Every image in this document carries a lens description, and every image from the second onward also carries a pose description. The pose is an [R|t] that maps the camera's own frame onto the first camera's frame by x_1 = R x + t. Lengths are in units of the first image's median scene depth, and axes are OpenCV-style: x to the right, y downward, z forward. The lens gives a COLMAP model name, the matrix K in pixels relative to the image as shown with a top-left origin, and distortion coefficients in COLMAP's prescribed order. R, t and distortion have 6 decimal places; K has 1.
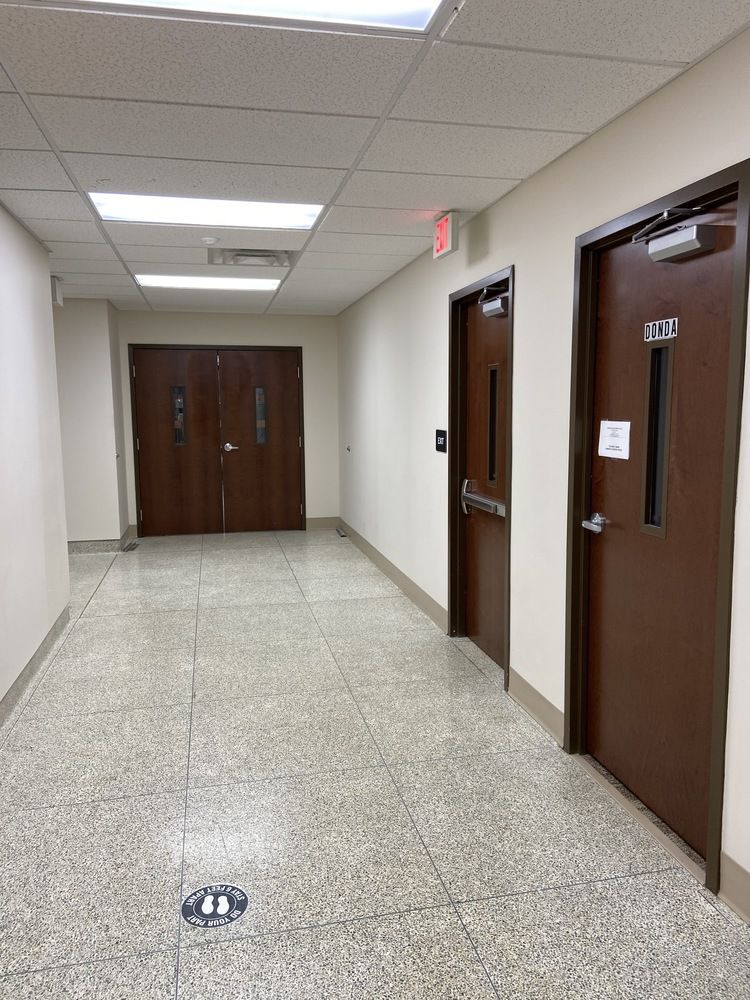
lens RADIAL K [[763.0, 0, 375.5], [0, 763.0, 505.1], [0, 0, 1]] dist [0.094302, -0.003660]
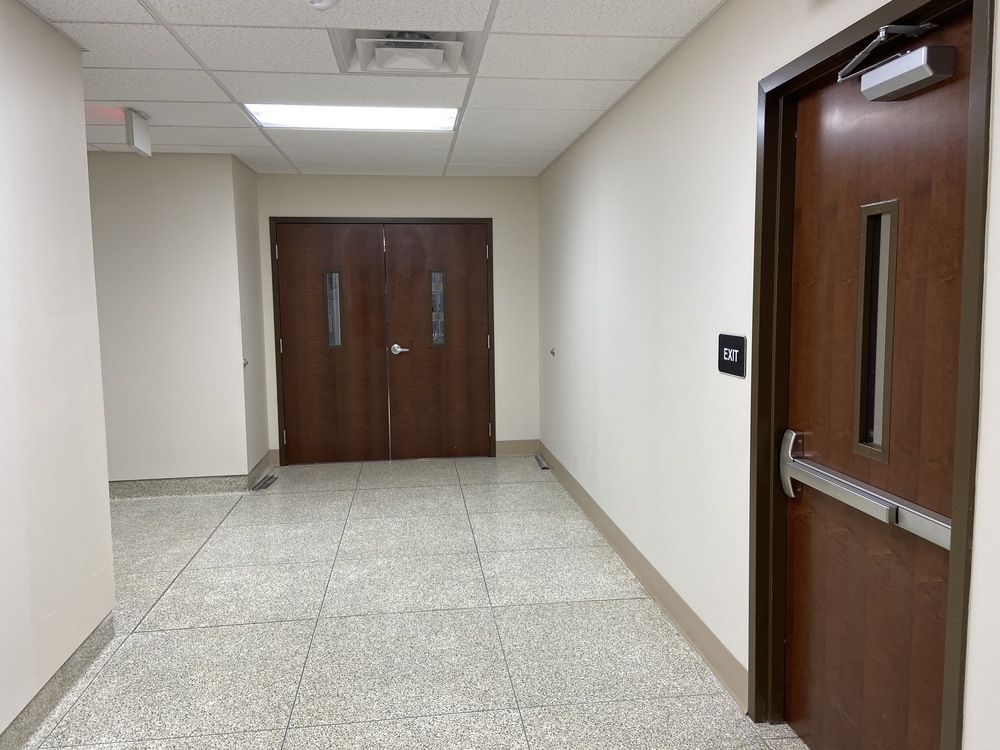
lens RADIAL K [[763.0, 0, 500.0], [0, 763.0, 375.0], [0, 0, 1]] dist [0.094302, -0.003660]
pose [[0.995691, 0.003509, -0.092663, -0.018417], [-0.005837, 0.999674, -0.024862, -0.034624], [0.092546, 0.025295, 0.995387, 0.272380]]
